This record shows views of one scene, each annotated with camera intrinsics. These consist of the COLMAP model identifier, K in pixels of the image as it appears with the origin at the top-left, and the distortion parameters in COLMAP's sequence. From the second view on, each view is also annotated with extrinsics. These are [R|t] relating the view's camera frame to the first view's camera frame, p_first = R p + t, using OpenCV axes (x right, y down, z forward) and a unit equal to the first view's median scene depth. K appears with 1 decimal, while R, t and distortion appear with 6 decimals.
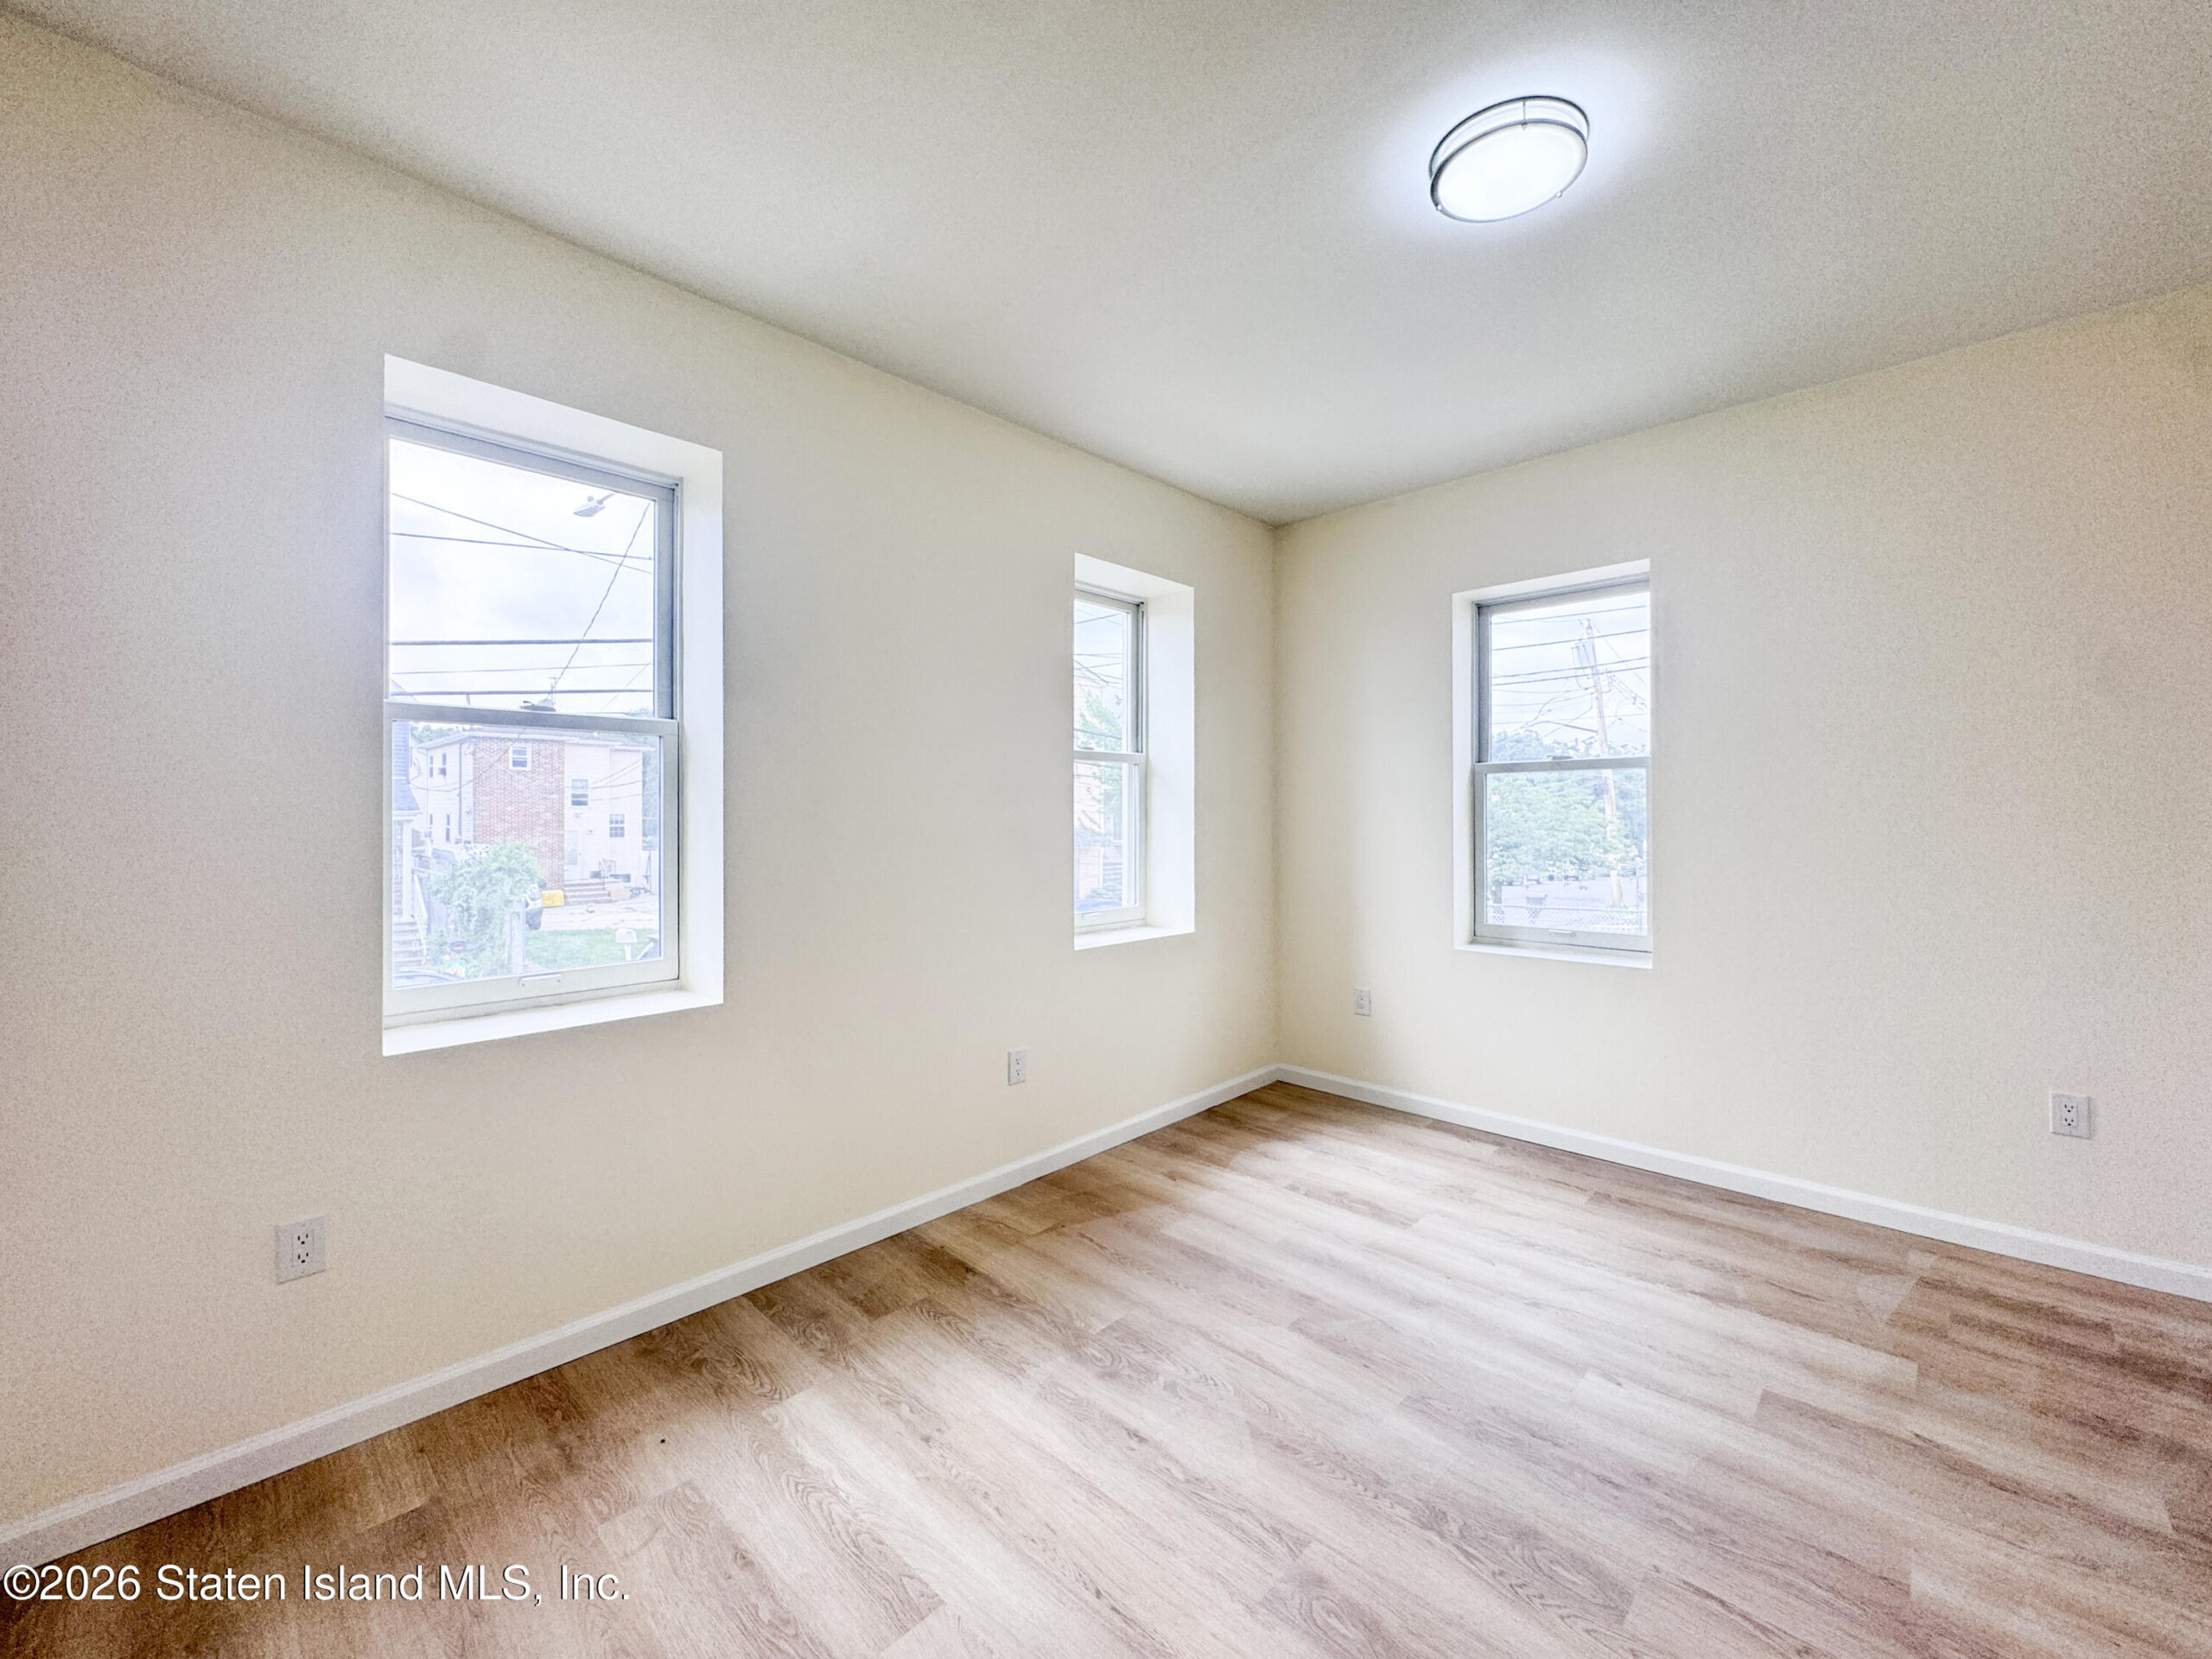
lens RADIAL K [[869.1, 0, 1106.0], [0, 869.1, 829.5], [0, 0, 1]] dist [-0.002336, -0.000343]
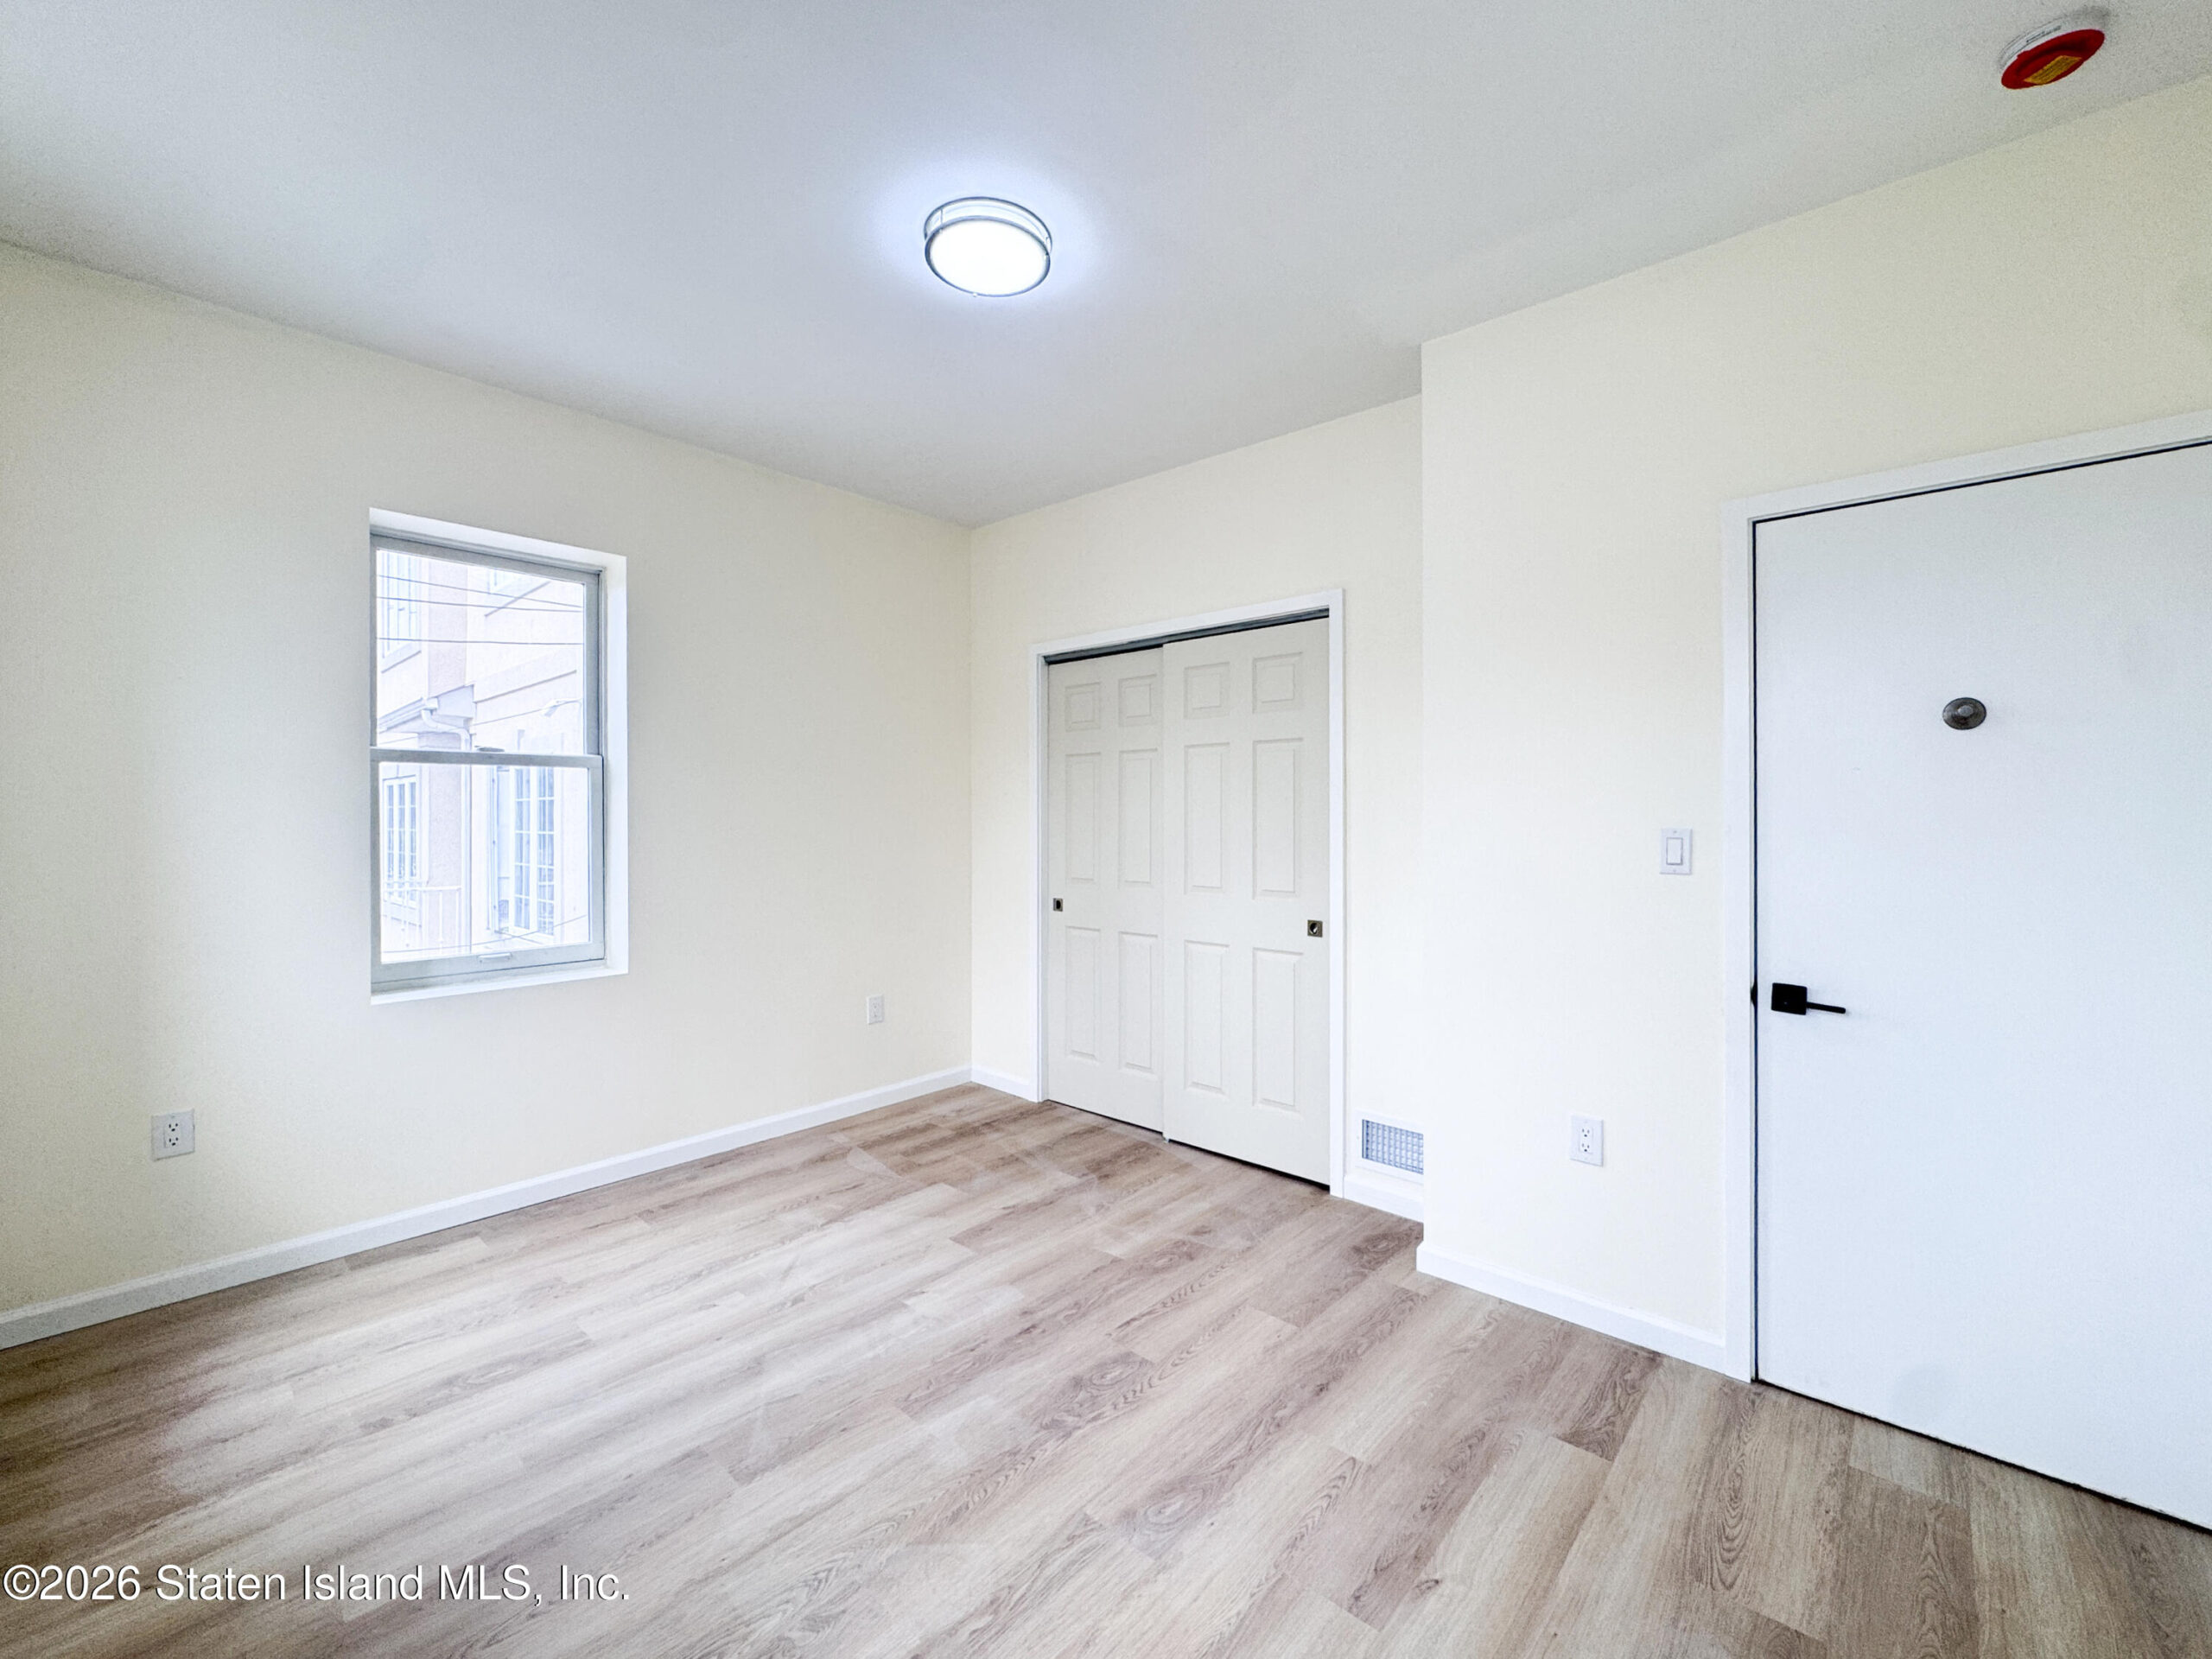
lens RADIAL K [[903.5, 0, 1100.7], [0, 903.5, 813.3], [0, 0, 1]] dist [-0.003371, -0.000380]
pose [[-0.011498, 0.006338, 0.999914, -0.525400], [0.017611, 0.999826, -0.006135, -0.007451], [-0.999779, 0.017539, -0.011608, 0.603271]]
